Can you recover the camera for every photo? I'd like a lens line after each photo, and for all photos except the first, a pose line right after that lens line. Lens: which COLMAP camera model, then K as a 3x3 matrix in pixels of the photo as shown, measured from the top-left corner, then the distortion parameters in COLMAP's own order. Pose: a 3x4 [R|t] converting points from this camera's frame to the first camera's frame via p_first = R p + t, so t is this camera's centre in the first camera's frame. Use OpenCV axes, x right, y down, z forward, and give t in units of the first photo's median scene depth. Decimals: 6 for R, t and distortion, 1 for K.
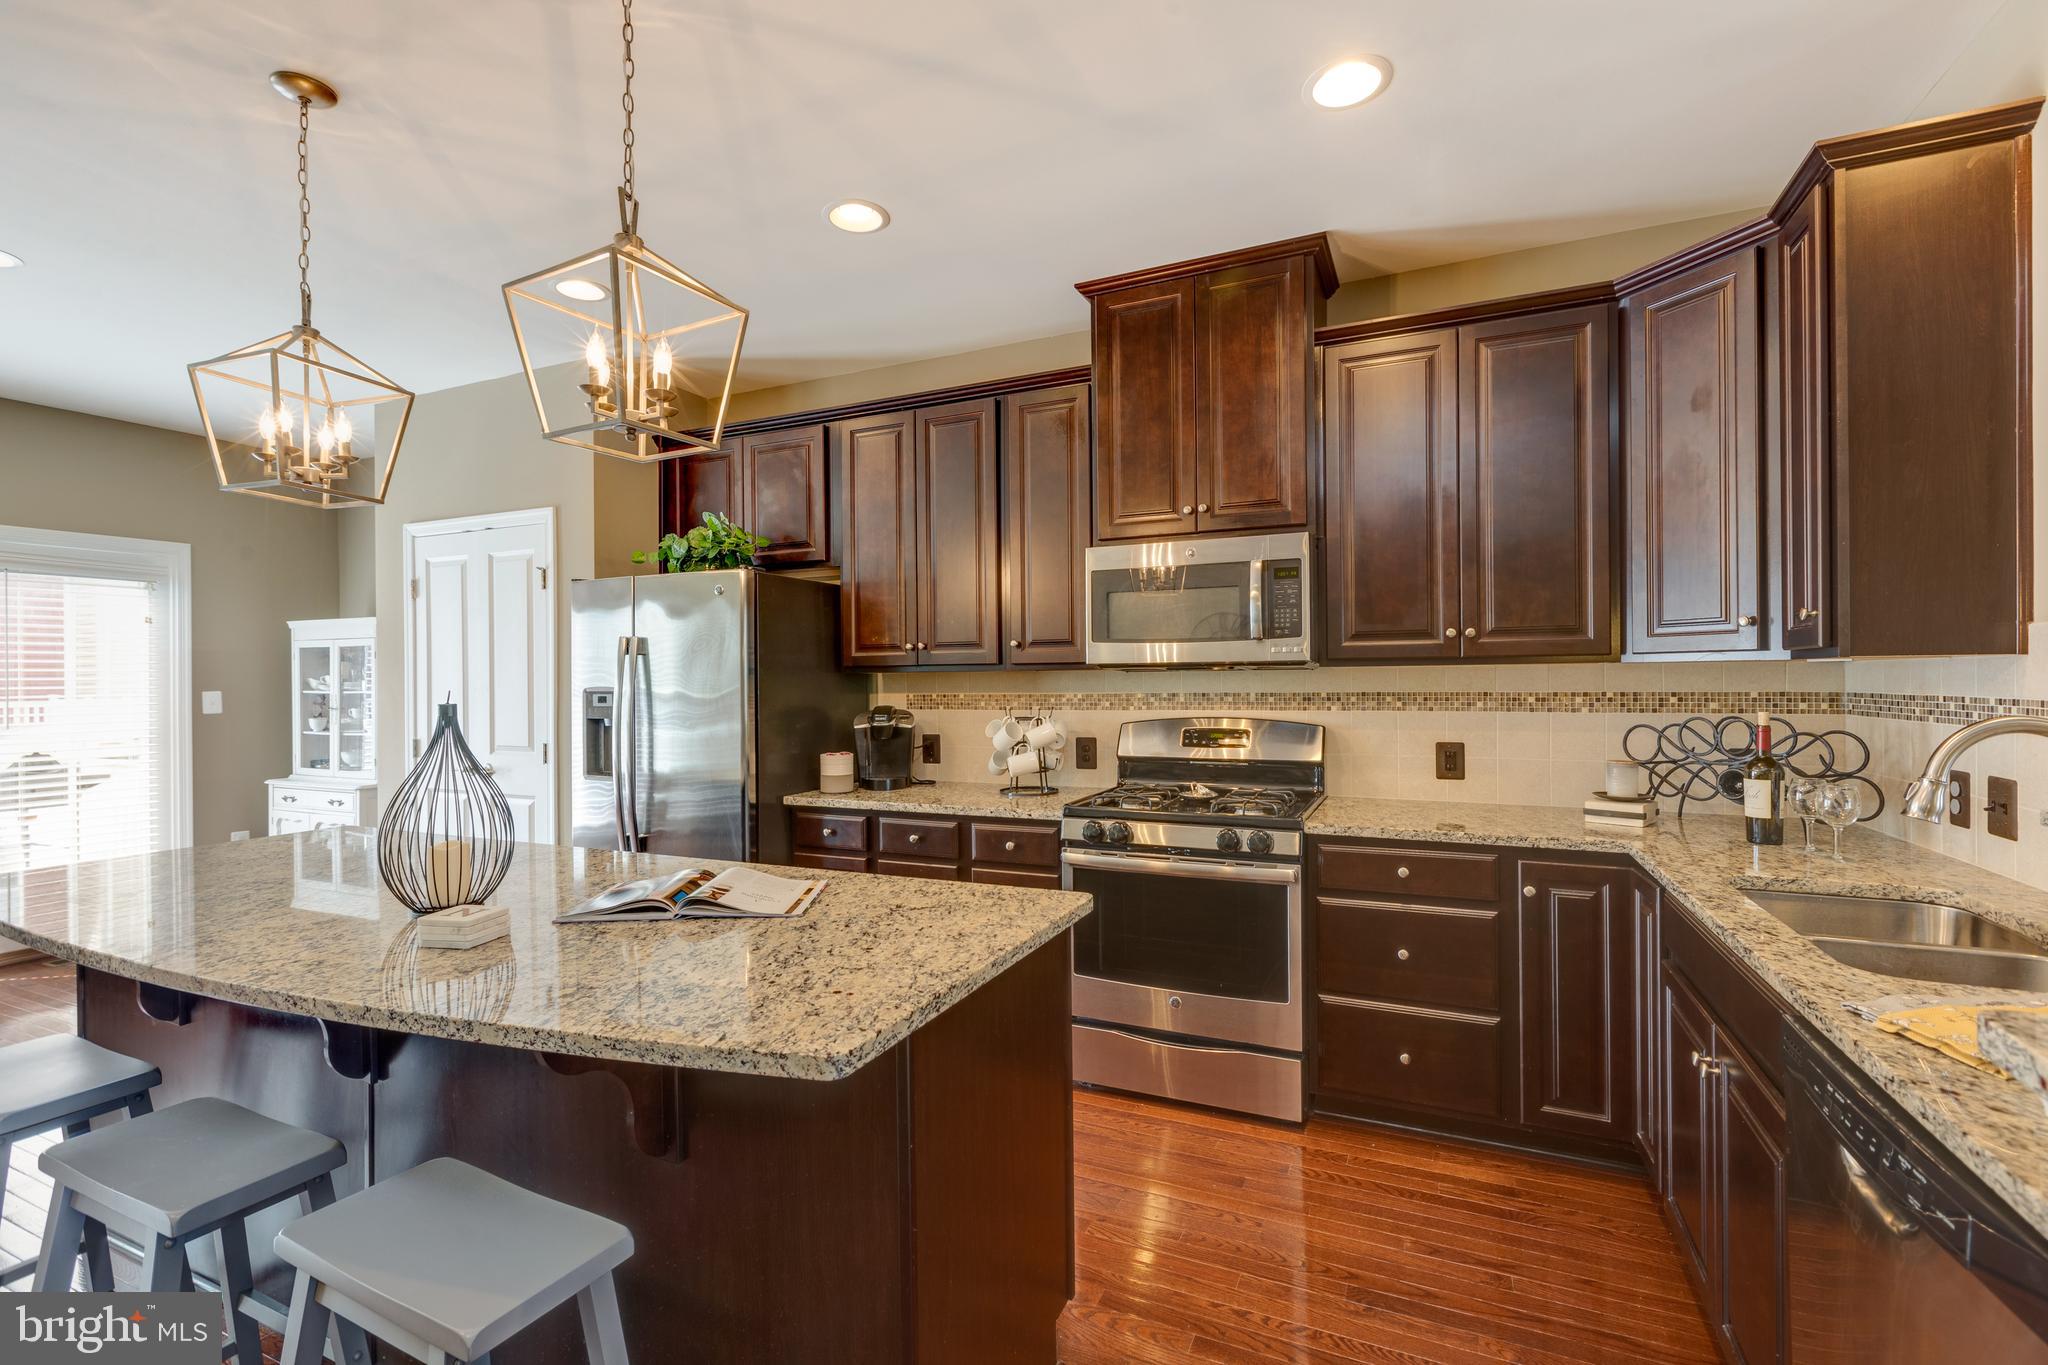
lens RADIAL K [[910.4, 0, 1022.9], [0, 910.4, 679.3], [0, 0, 1]] dist [0.004867, -0.002061]
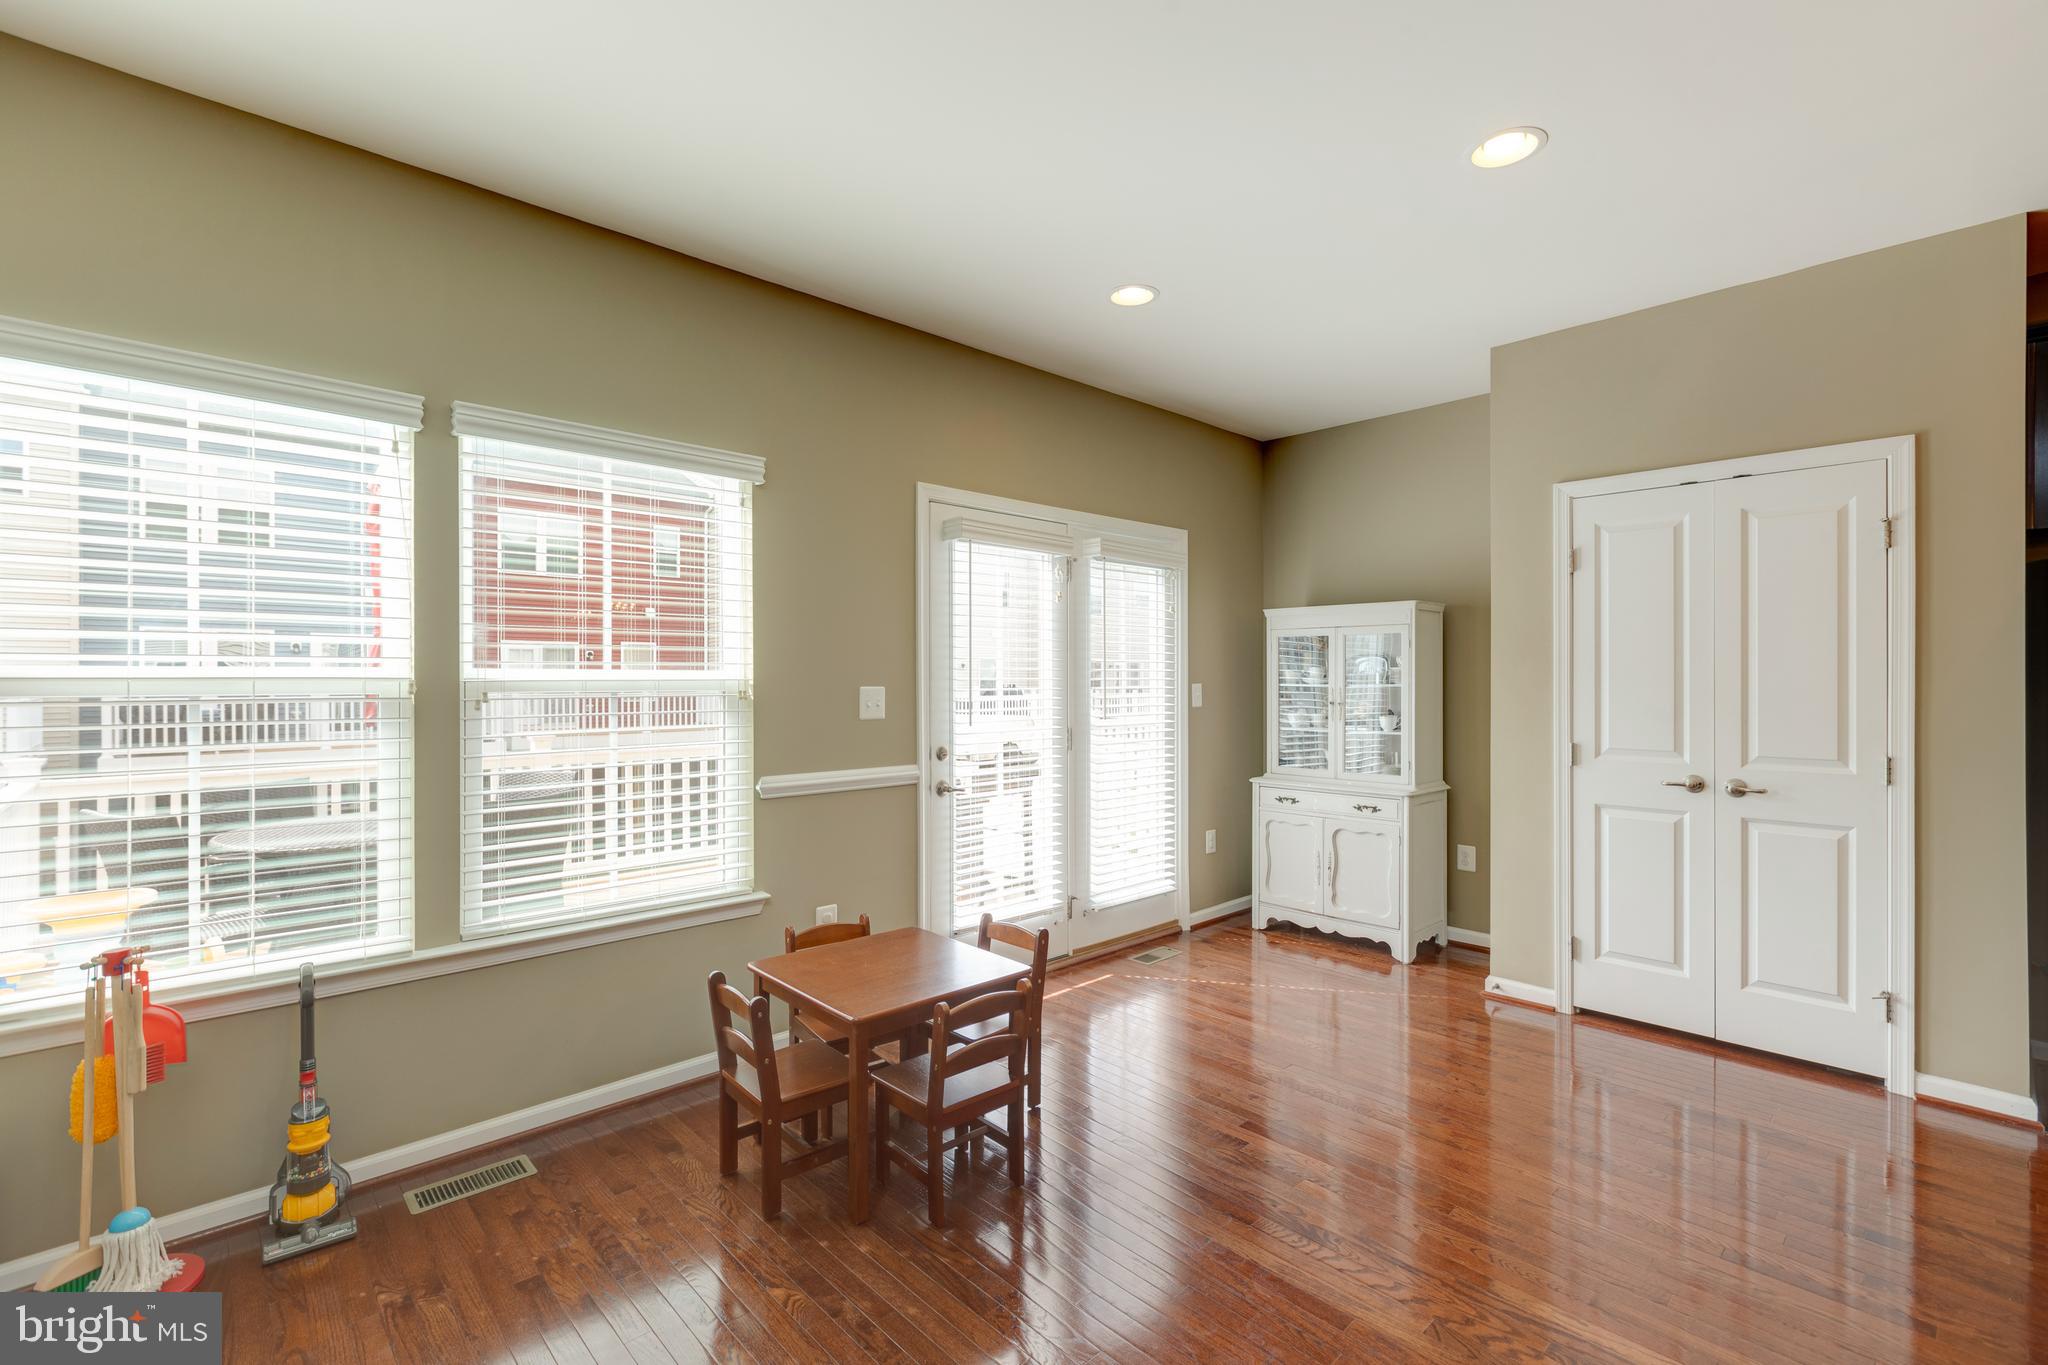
lens RADIAL K [[910.4, 0, 1025.0], [0, 910.4, 676.9], [0, 0, 1]] dist [0.004867, -0.002061]
pose [[0.927693, 0.005793, -0.373298, -1.151616], [-0.005614, 0.999983, 0.001564, 0.010428], [0.373301, 0.000645, 0.927710, 0.071094]]
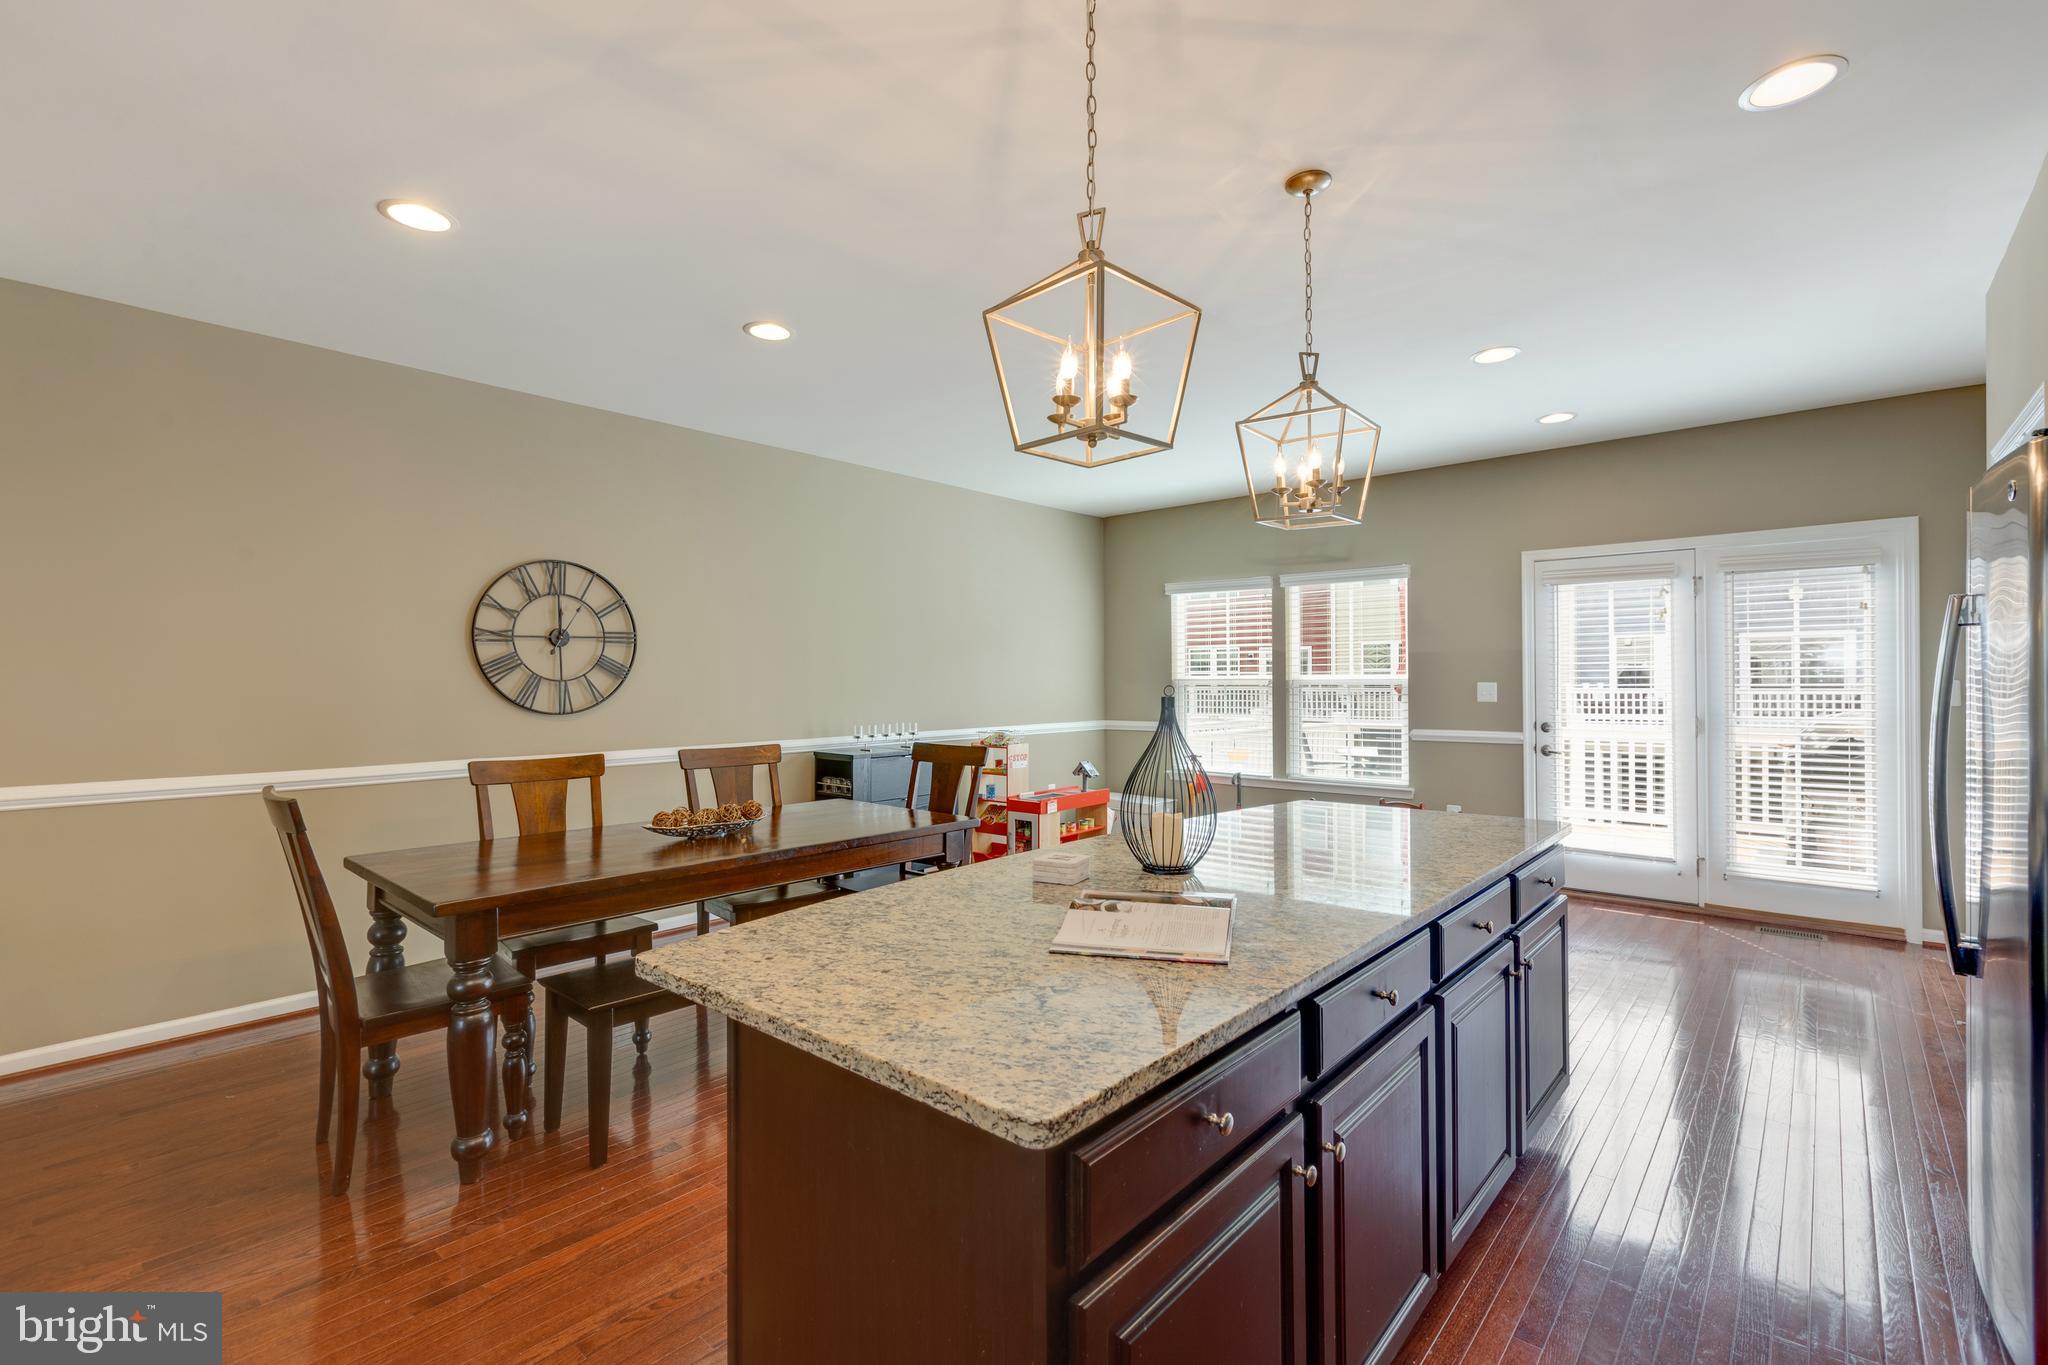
lens RADIAL K [[910.4, 0, 1027.3], [0, 910.4, 680.8], [0, 0, 1]] dist [0.004867, -0.002061]
pose [[-0.283668, 0.011040, -0.958859, 0.323140], [0.008607, 0.999923, 0.008966, -0.003591], [0.958884, -0.005709, -0.283741, 0.670047]]
